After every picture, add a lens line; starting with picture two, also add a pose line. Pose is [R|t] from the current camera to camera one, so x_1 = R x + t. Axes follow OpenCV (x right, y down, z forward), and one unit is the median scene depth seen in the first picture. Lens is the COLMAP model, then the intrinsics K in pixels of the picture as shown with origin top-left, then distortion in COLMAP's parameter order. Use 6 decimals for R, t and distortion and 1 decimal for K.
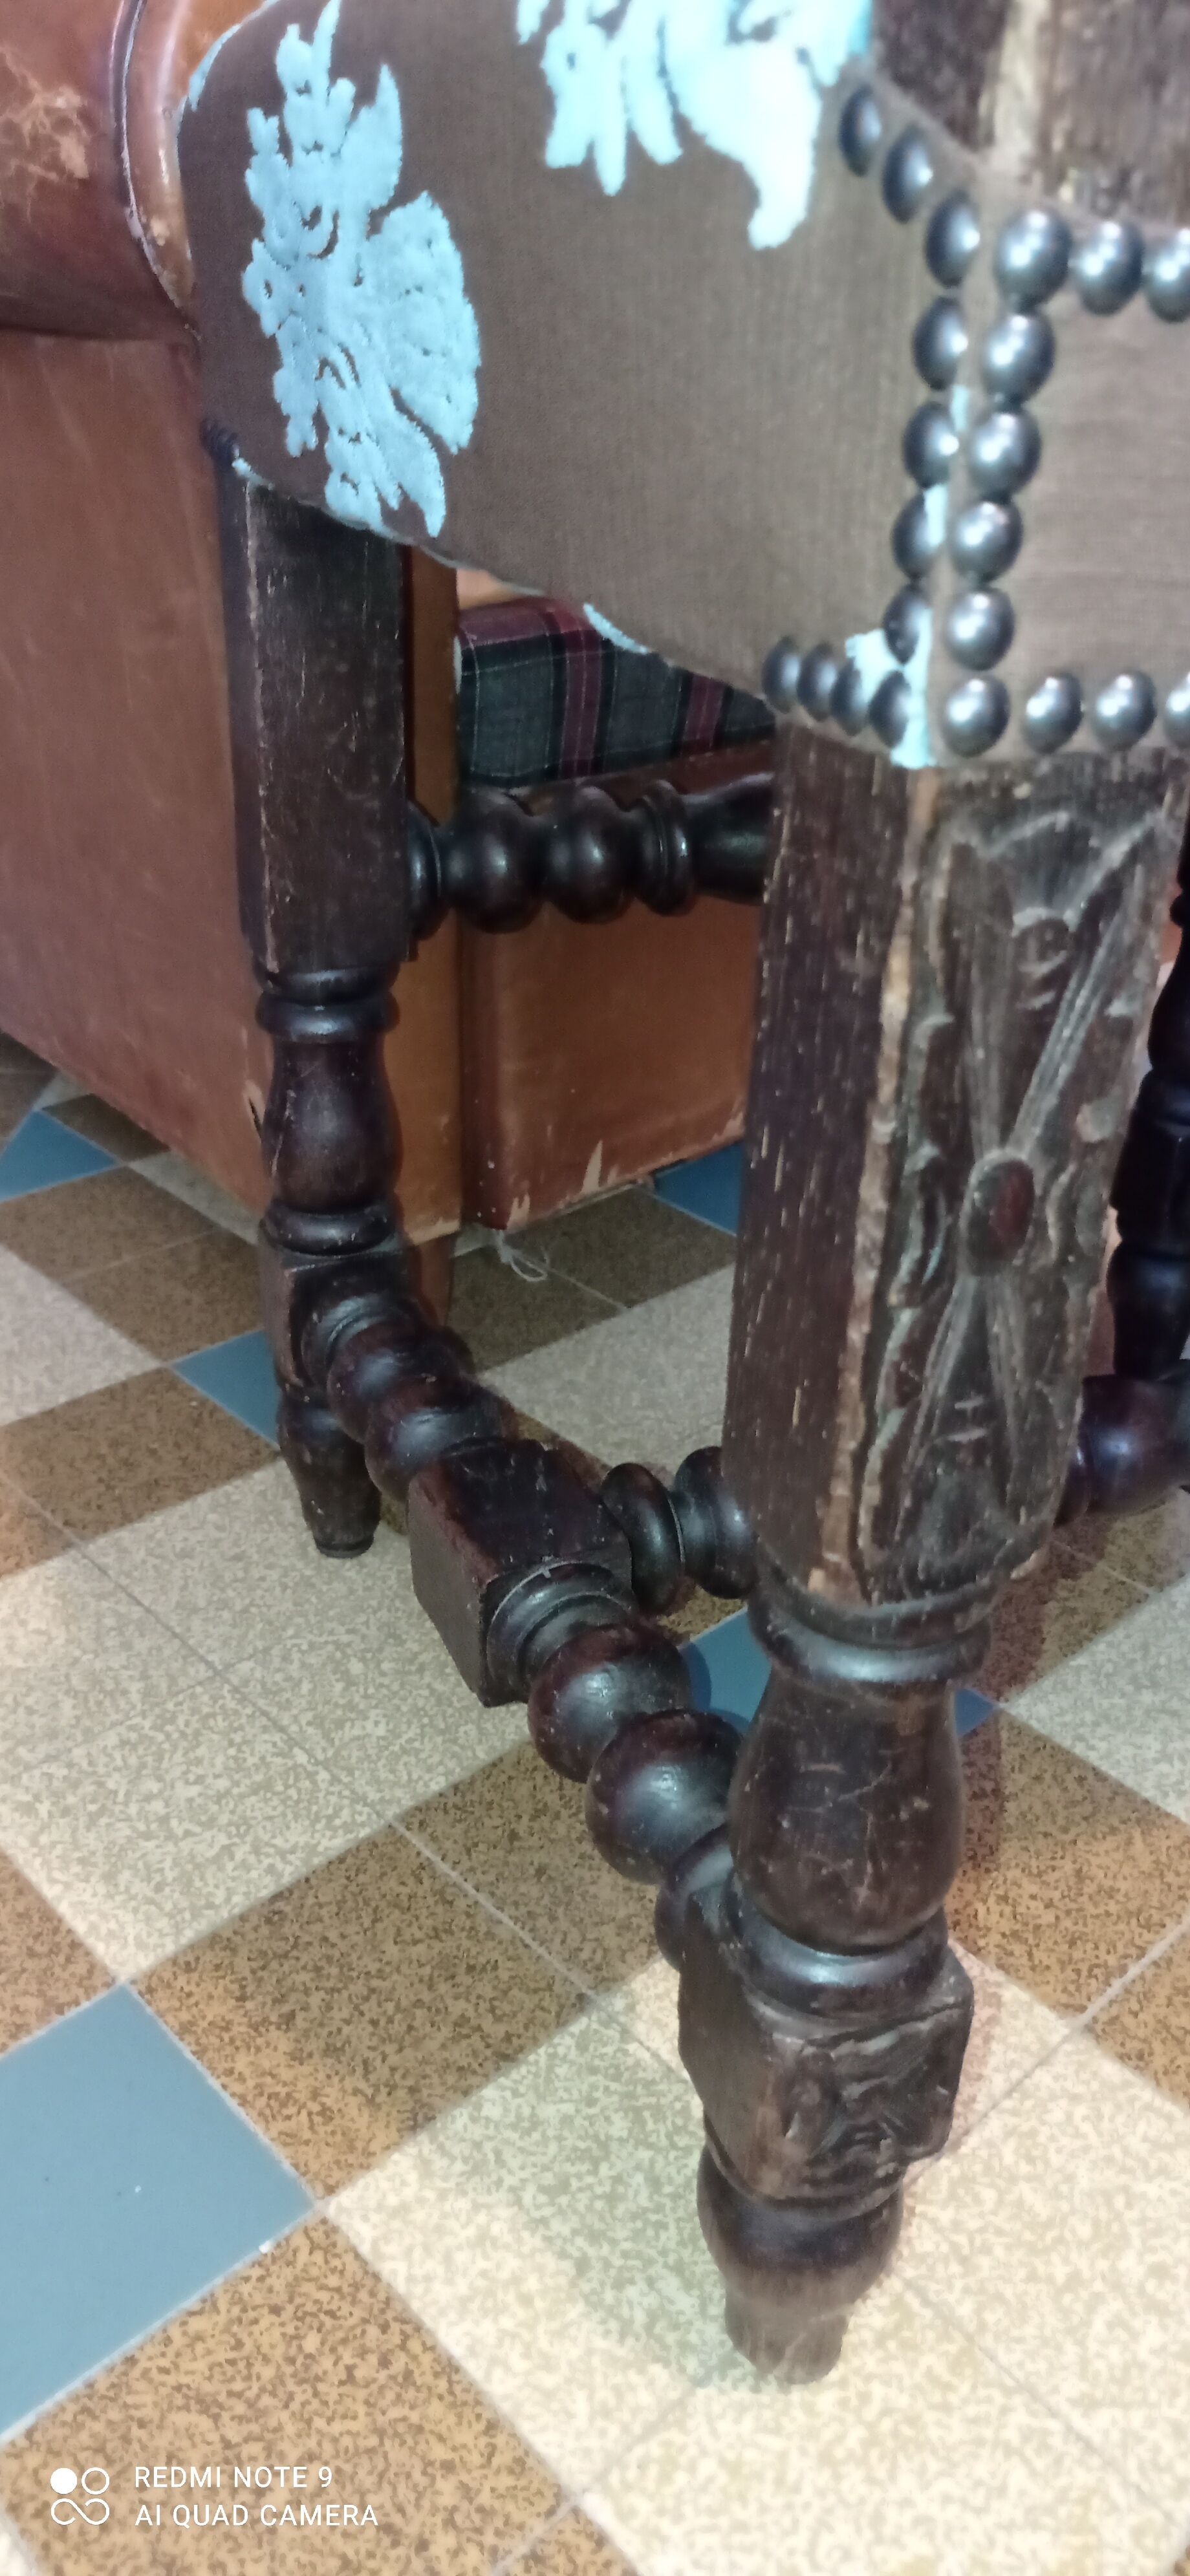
lens RADIAL K [[1985.0, 0, 603.3], [0, 1985.0, 1128.1], [0, 0, 1]] dist [0.006397, -0.006234]
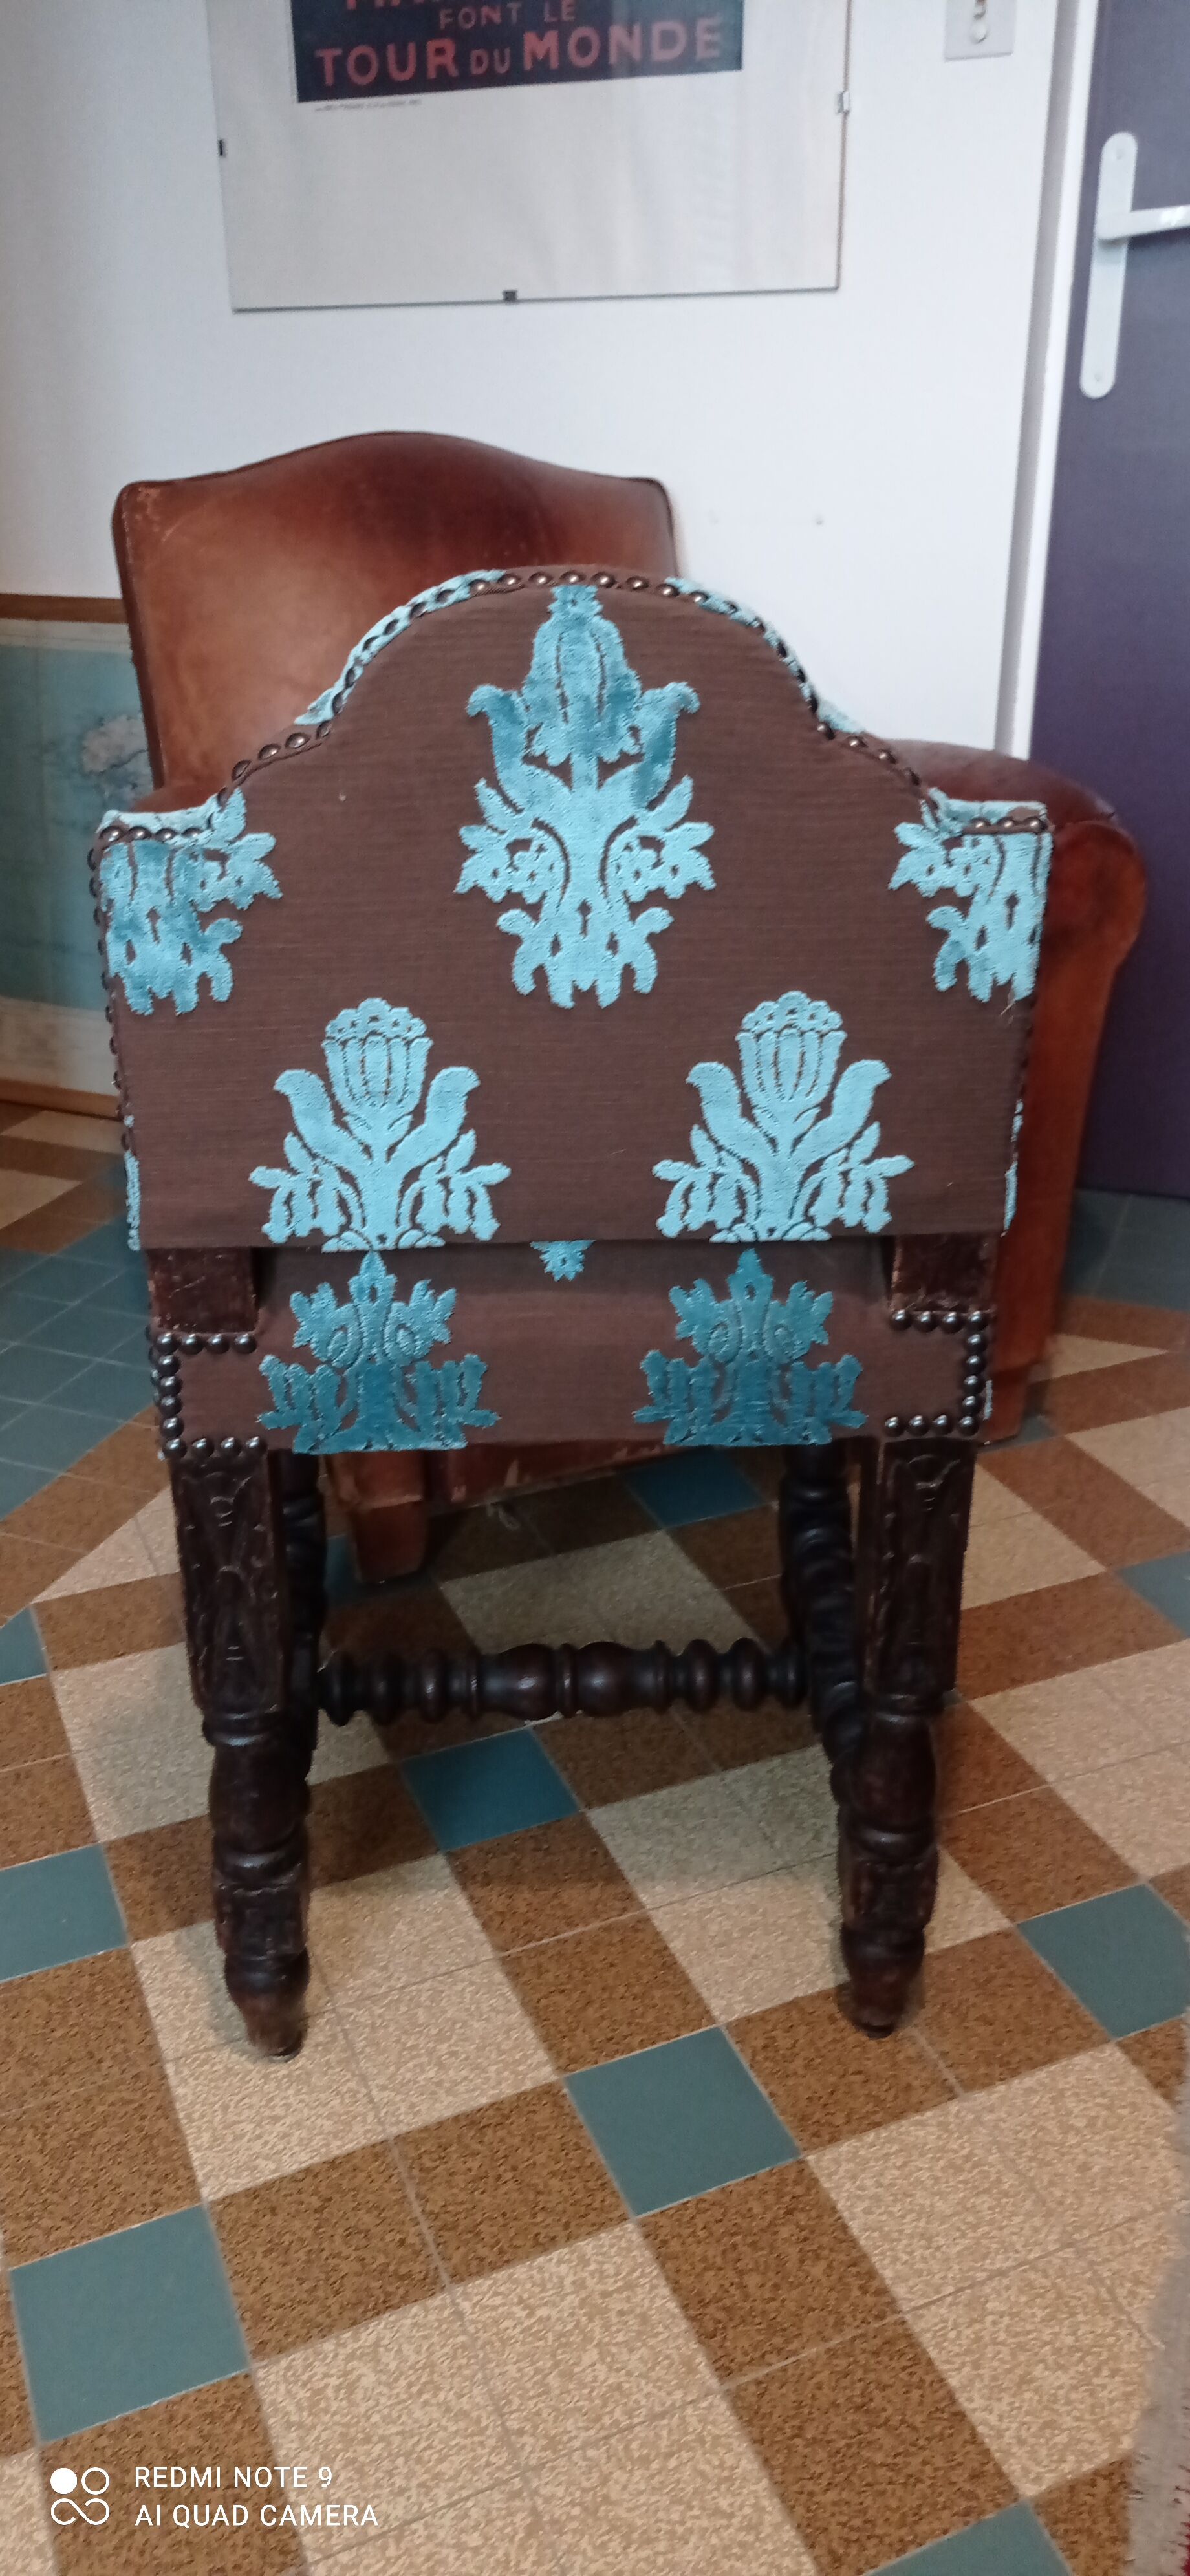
lens RADIAL K [[1875.2, 0, 587.7], [0, 1875.2, 1291.4], [0, 0, 1]] dist [0.006986, 0.001902]
pose [[0.941945, 0.106042, -0.318582, 1.010824], [-0.105787, 0.994223, 0.018153, -0.313702], [0.318667, 0.016603, 0.947721, -0.936052]]
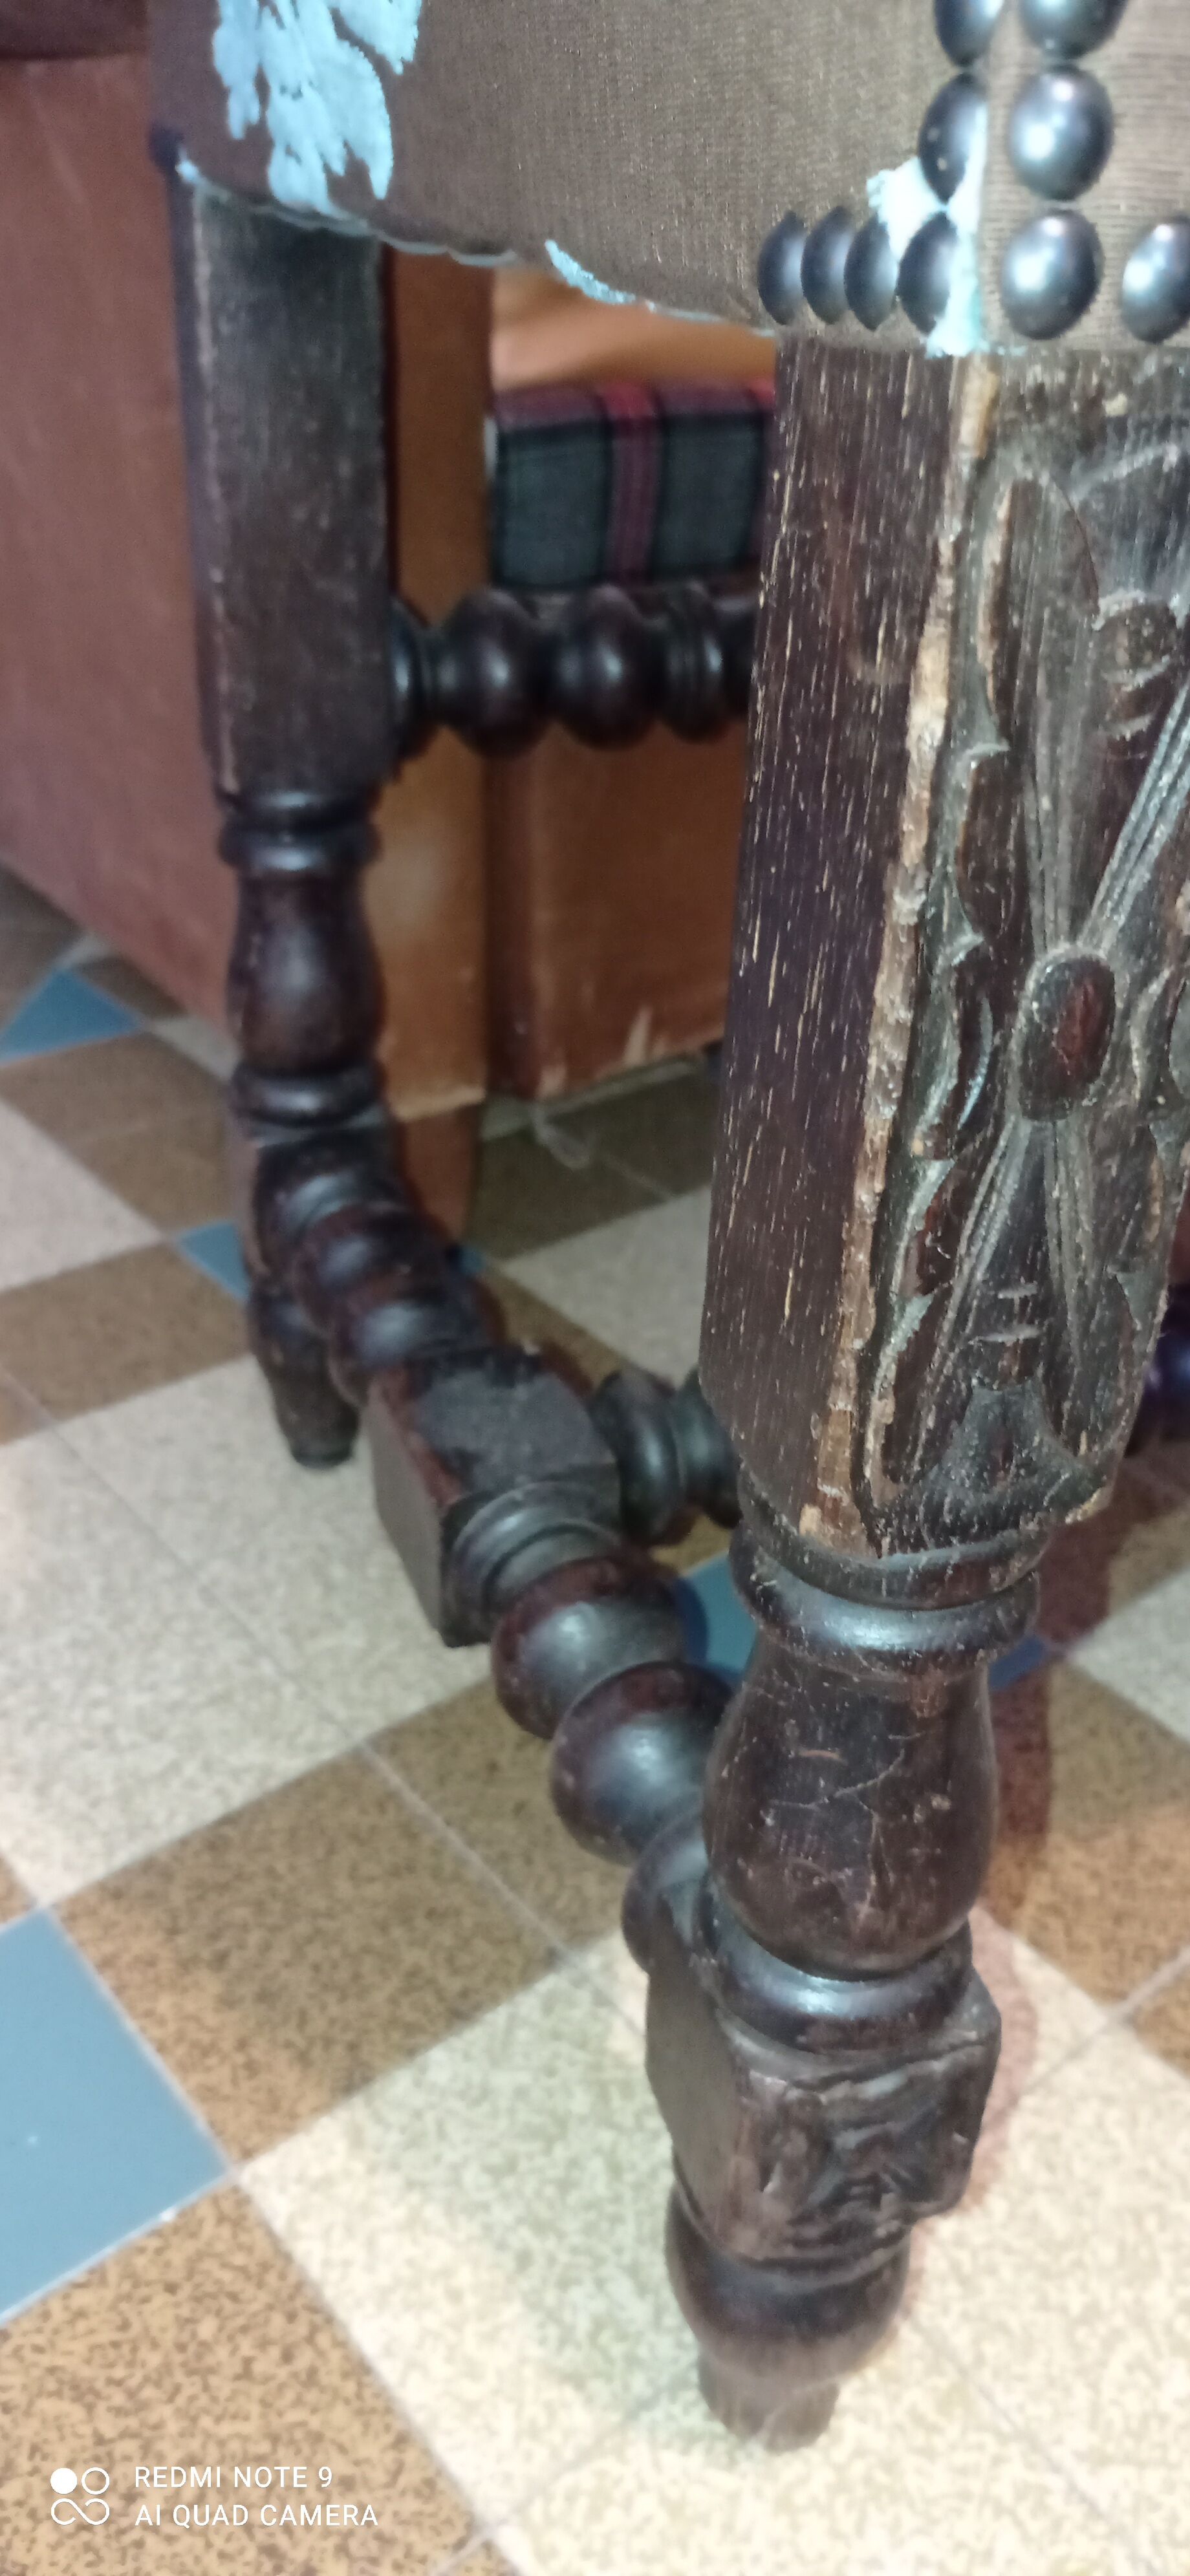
lens RADIAL K [[1958.2, 0, 598.3], [0, 1958.2, 1245.6], [0, 0, 1]] dist [-0.026162, 0.012349]
pose [[0.997780, 0.036396, -0.055770, 0.055054], [-0.030393, 0.994014, 0.104936, 0.039536], [0.059256, -0.103008, 0.992914, 0.203706]]
